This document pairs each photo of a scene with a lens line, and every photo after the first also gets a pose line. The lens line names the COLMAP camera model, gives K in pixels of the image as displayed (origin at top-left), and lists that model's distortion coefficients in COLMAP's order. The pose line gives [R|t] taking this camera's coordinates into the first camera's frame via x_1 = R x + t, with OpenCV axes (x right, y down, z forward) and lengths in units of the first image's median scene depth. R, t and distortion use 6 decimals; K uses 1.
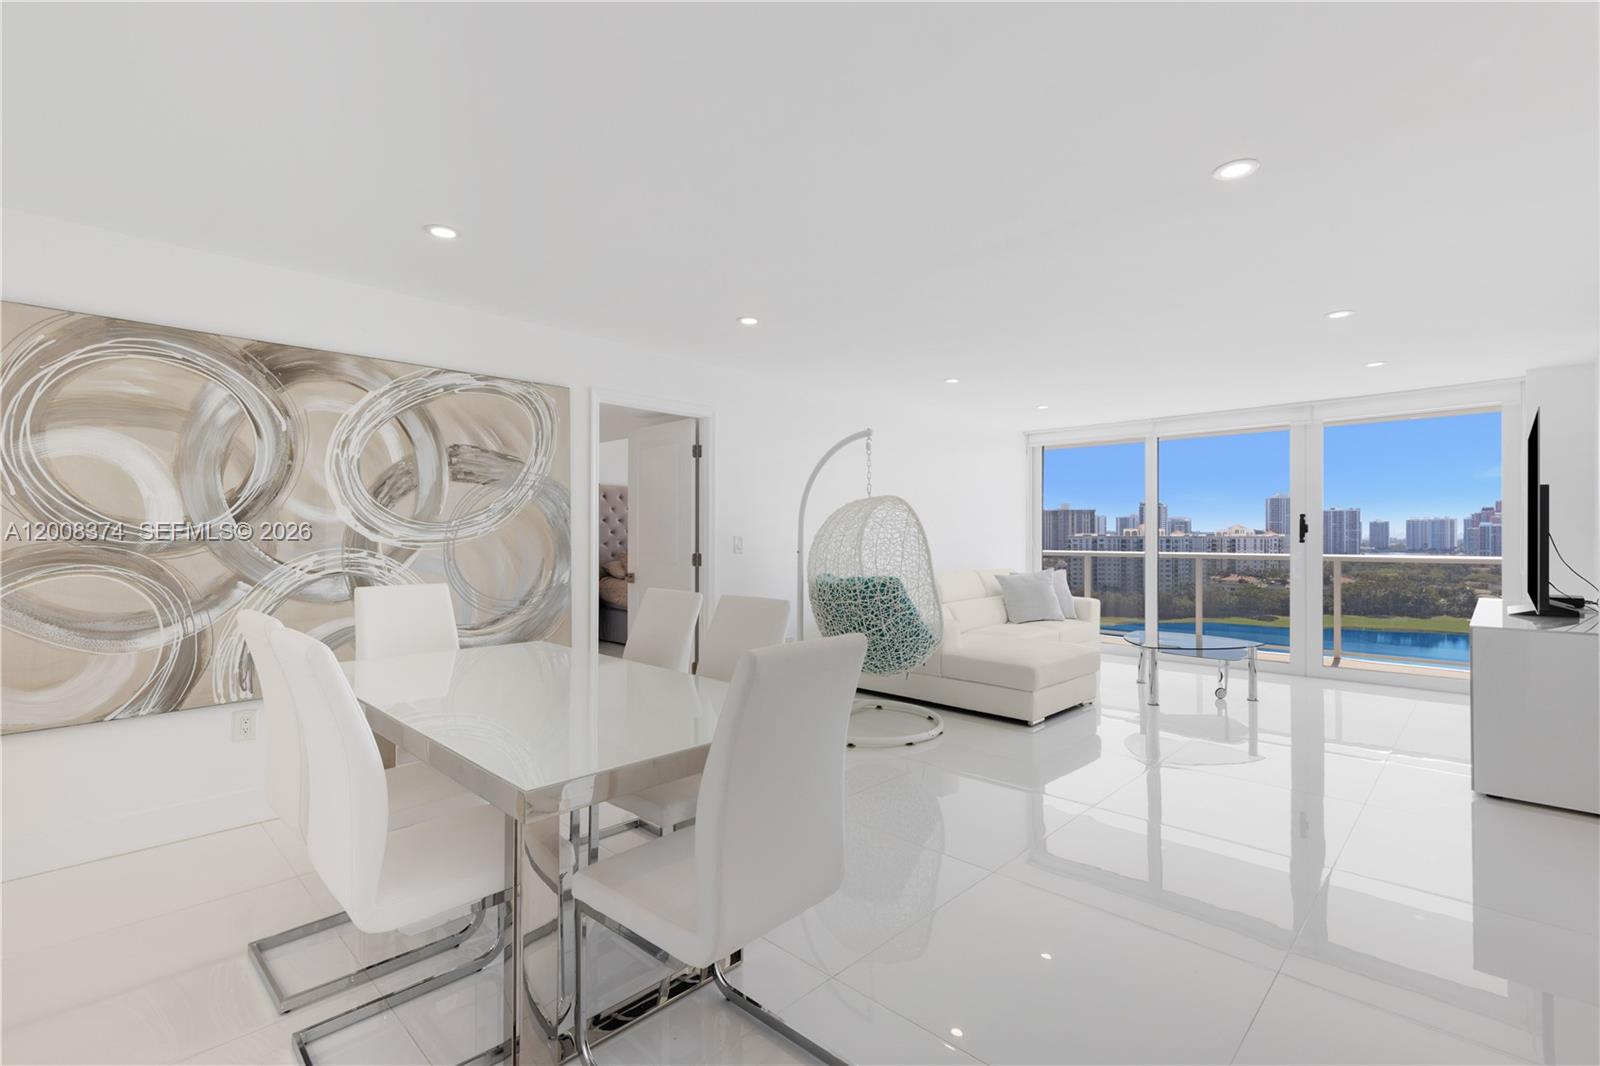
lens RADIAL K [[713.6, 0, 803.9], [0, 713.6, 534.2], [0, 0, 1]] dist [-0.002292, 0.000194]
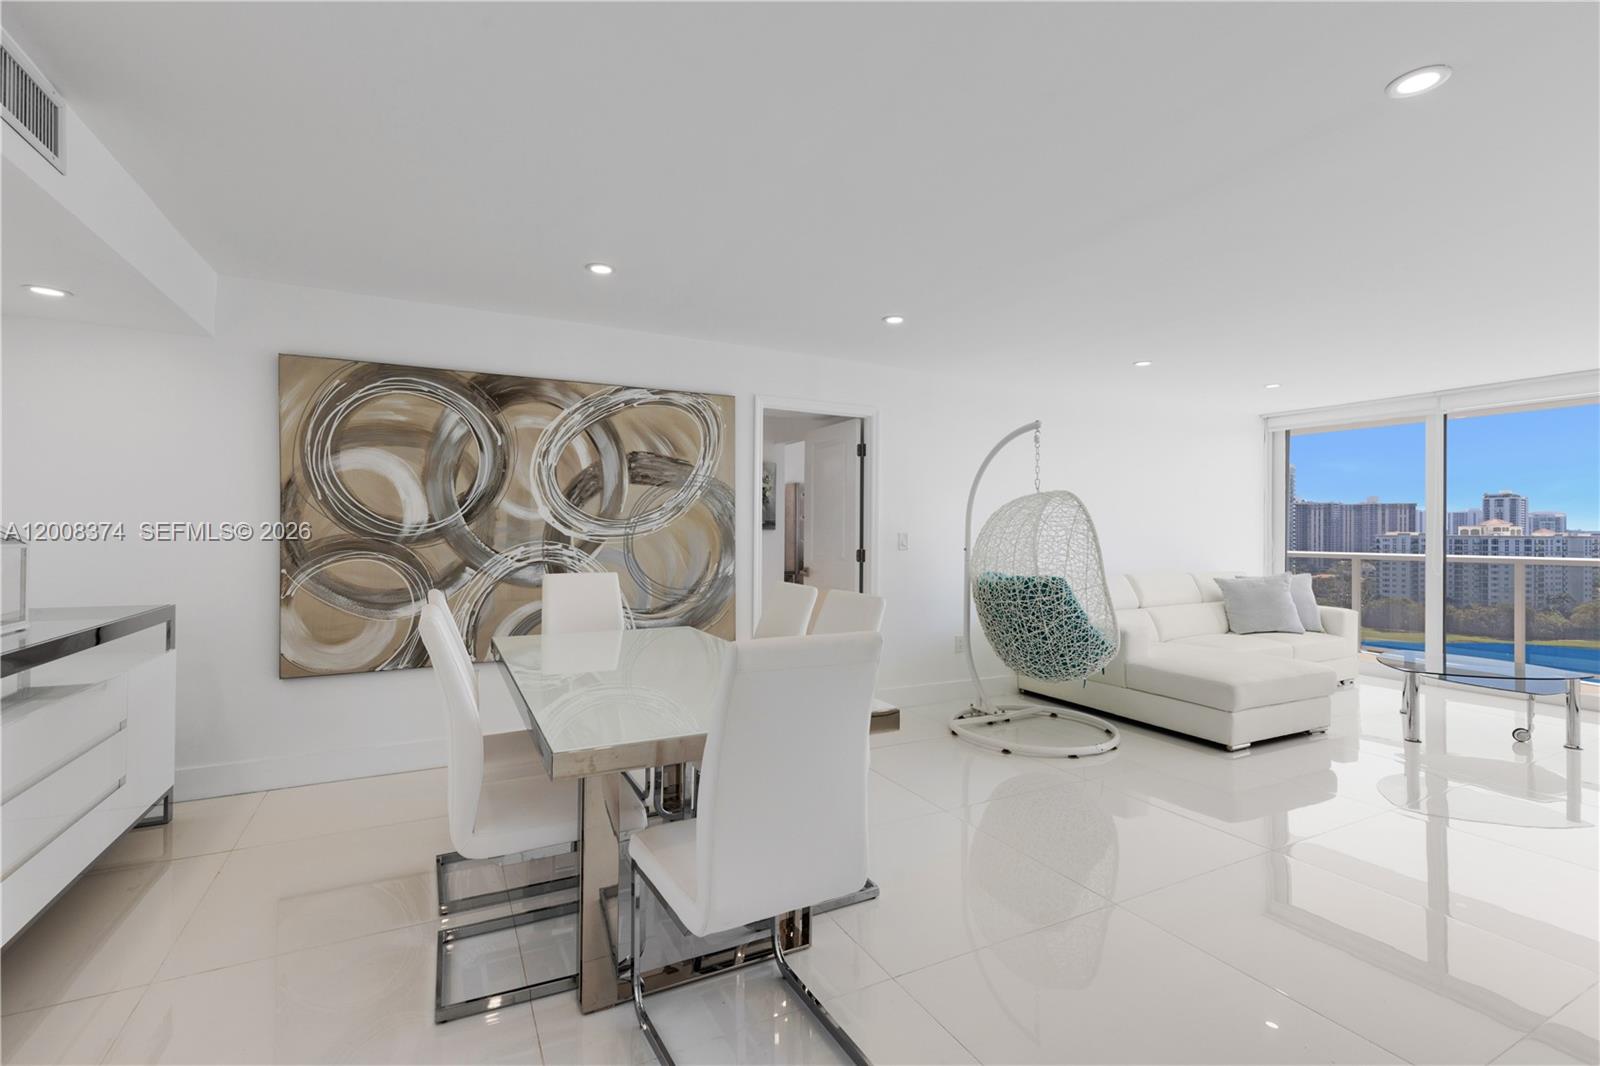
lens RADIAL K [[713.6, 0, 802.7], [0, 713.6, 527.3], [0, 0, 1]] dist [-0.002292, 0.000194]
pose [[0.948155, 0.002306, -0.317801, 0.122091], [-0.003943, 0.999982, -0.004508, 0.000054], [0.317785, 0.005528, 0.948147, 0.002968]]
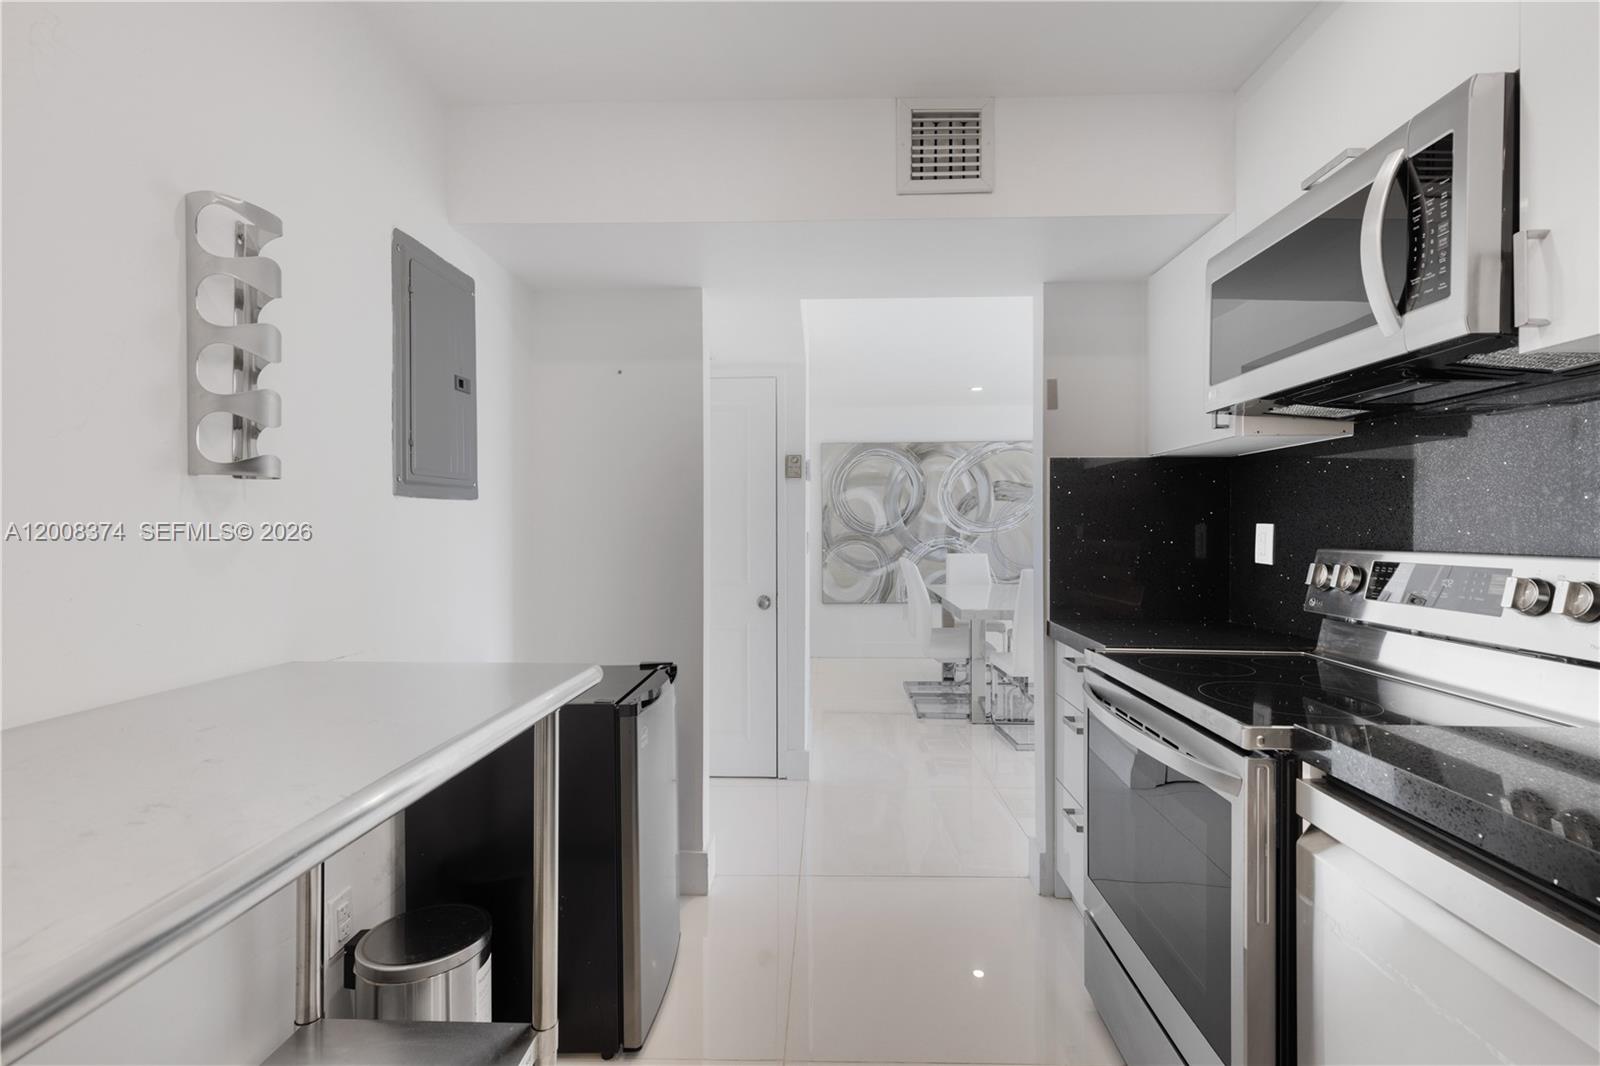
lens RADIAL K [[713.6, 0, 827.4], [0, 713.6, 529.8], [0, 0, 1]] dist [-0.002292, 0.000194]
pose [[0.691563, 0.002736, -0.722311, 0.514716], [0.003405, 0.999969, 0.007047, -0.011137], [0.722308, -0.007333, 0.691533, -0.570309]]
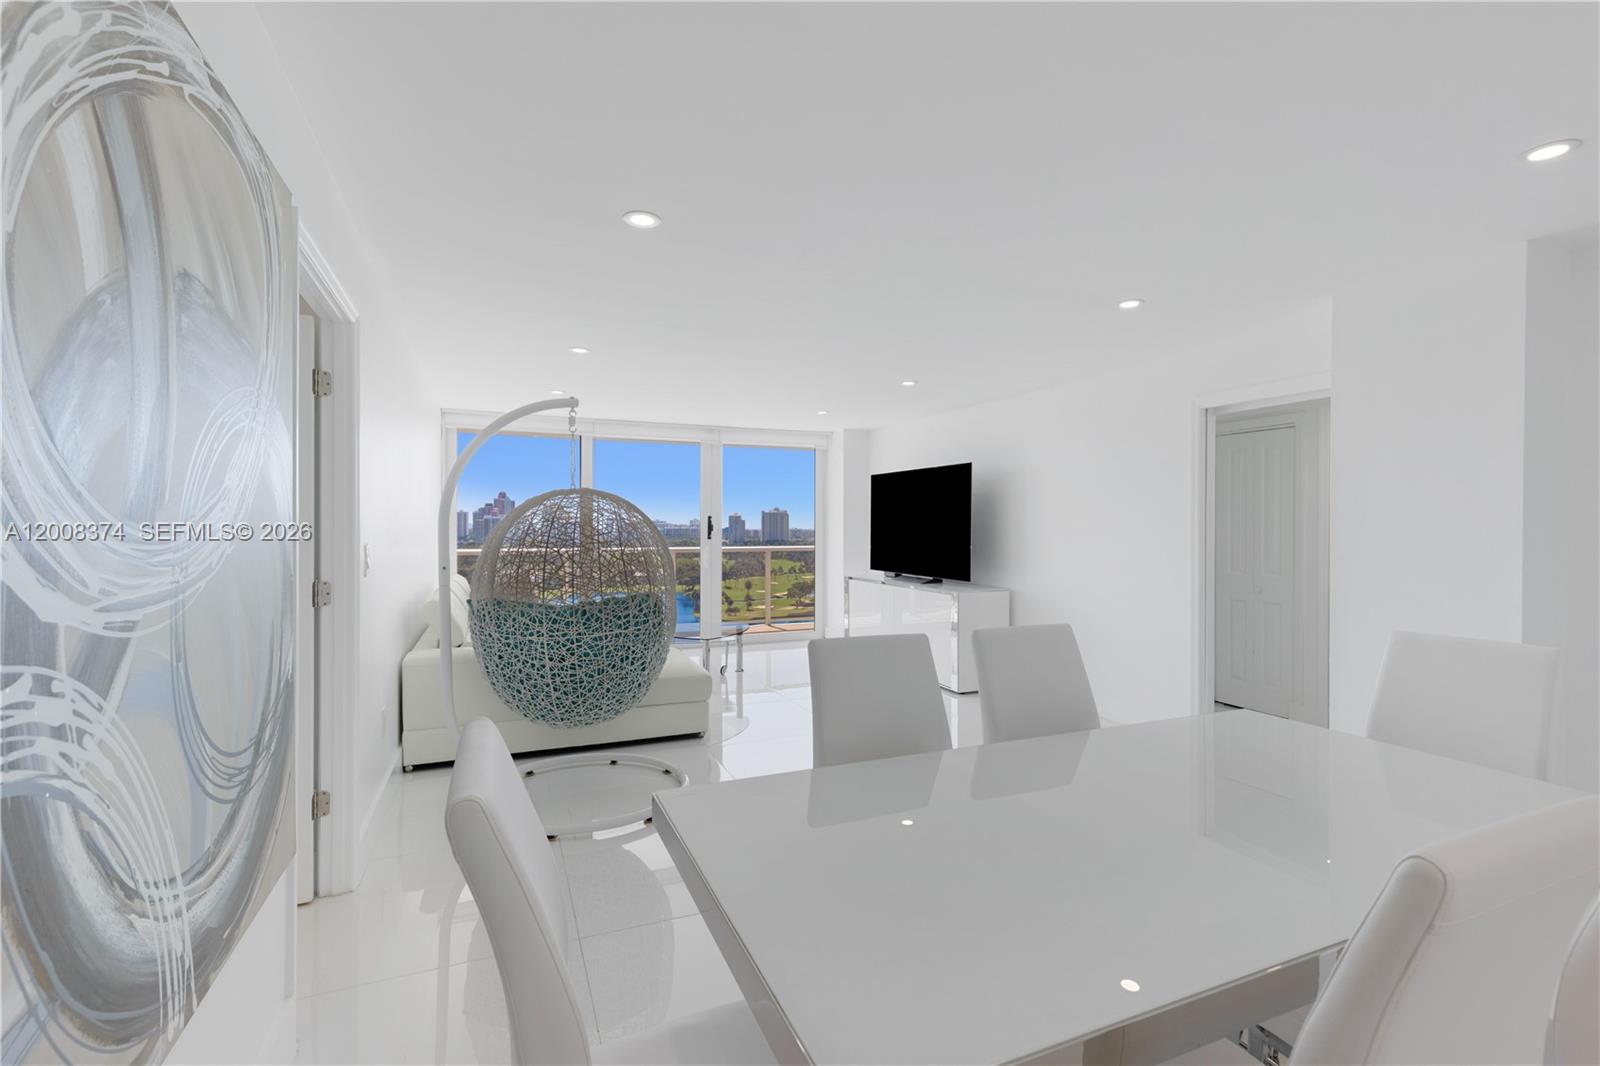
lens RADIAL K [[713.6, 0, 815.3], [0, 713.6, 526.5], [0, 0, 1]] dist [-0.002292, 0.000194]
pose [[0.369703, 0.001679, 0.929149, -0.633627], [-0.004857, 0.999988, 0.000125, -0.018053], [-0.929137, -0.004559, 0.369707, 0.620553]]
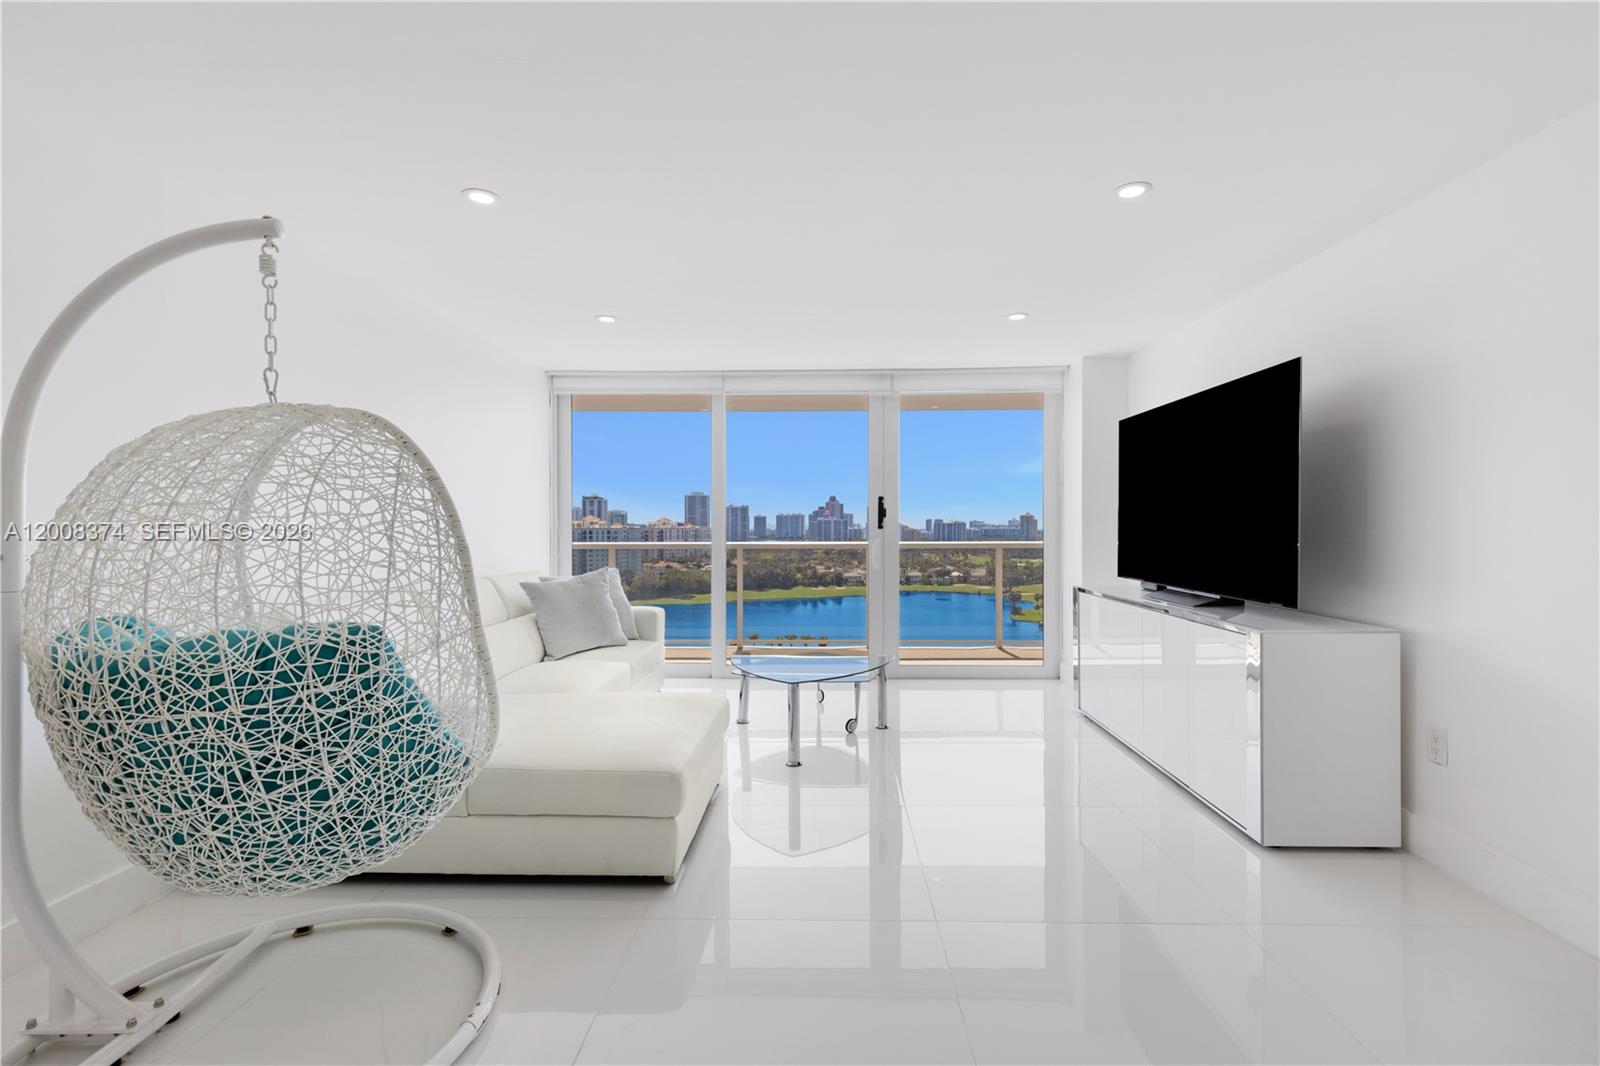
lens RADIAL K [[713.6, 0, 813.1], [0, 713.6, 530.1], [0, 0, 1]] dist [-0.002292, 0.000194]
pose [[0.730437, -0.004013, 0.682968, 0.056416], [-0.000124, 0.999982, 0.006009, 0.014016], [-0.682980, -0.004474, 0.730423, 0.683374]]
